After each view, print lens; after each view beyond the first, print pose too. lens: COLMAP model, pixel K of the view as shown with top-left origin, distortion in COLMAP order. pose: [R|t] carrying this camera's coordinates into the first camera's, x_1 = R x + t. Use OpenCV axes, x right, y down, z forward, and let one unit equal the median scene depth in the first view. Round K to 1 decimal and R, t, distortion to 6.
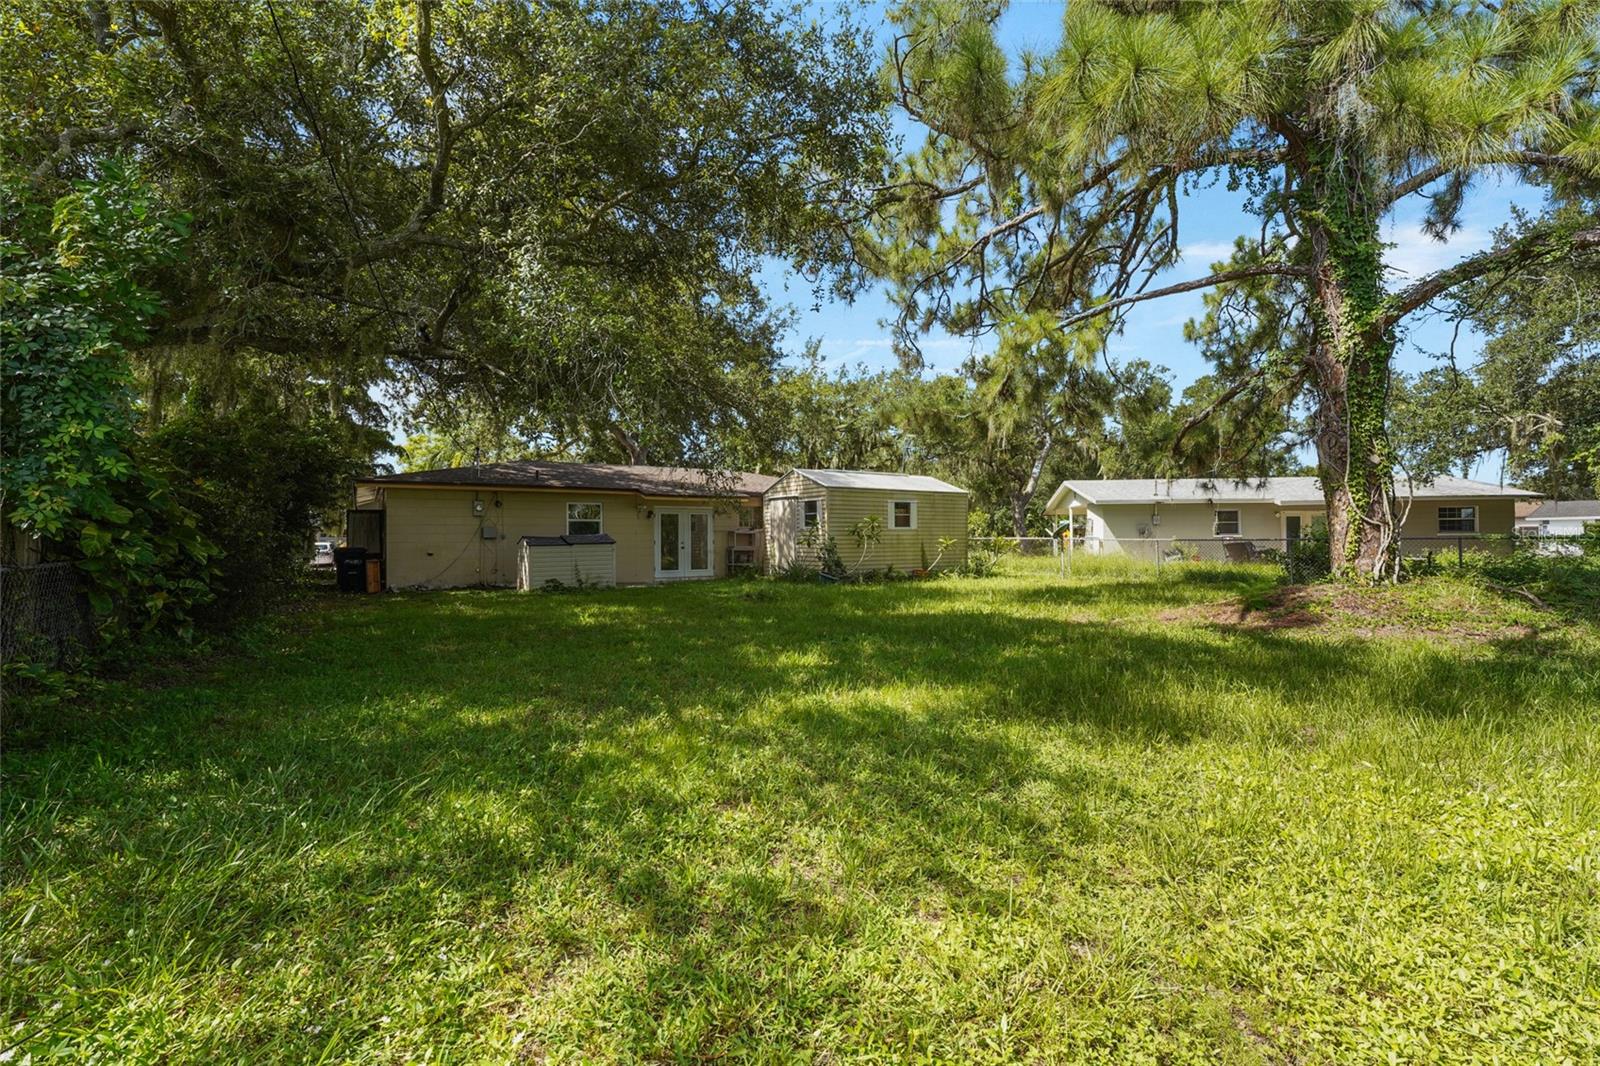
lens RADIAL K [[718.2, 0, 800.0], [0, 718.2, 533.0], [0, 0, 1]] dist [-0.000622, -0.000134]
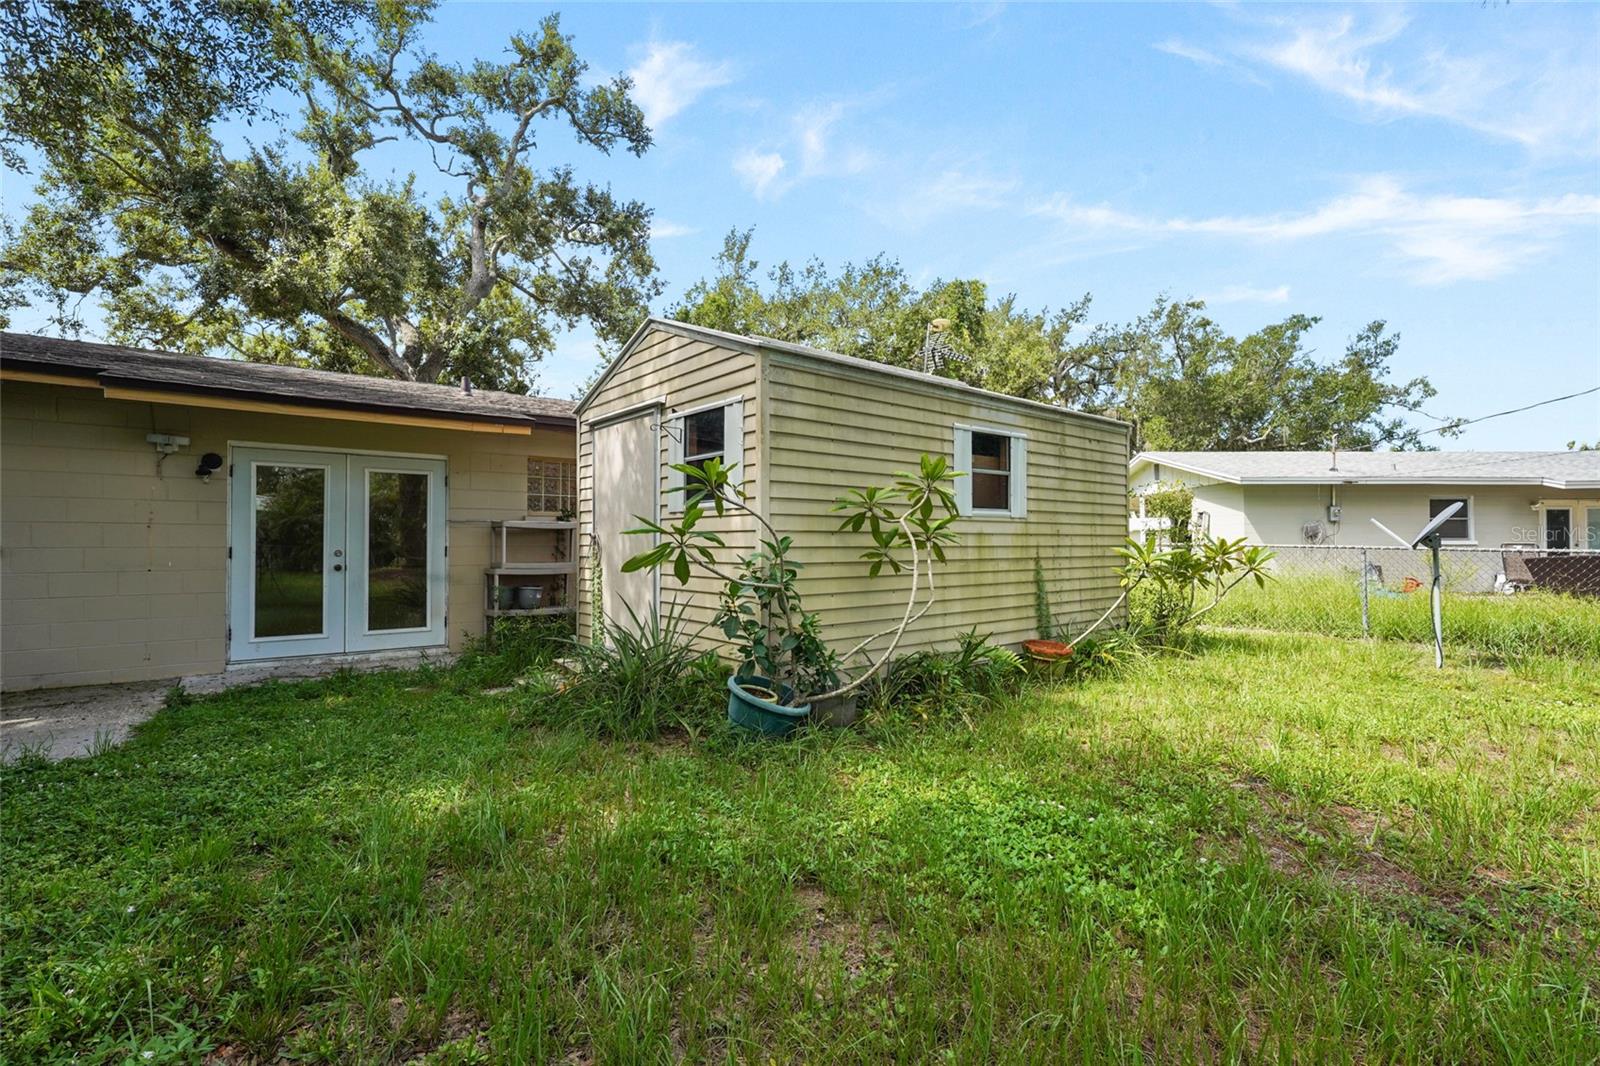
lens RADIAL K [[718.2, 0, 800.0], [0, 718.2, 533.0], [0, 0, 1]] dist [-0.000622, -0.000134]
pose [[0.995182, 0.006350, 0.097844, 0.022548], [-0.005756, 0.999963, -0.006348, 0.004553], [-0.097881, 0.005754, 0.995182, 0.629486]]
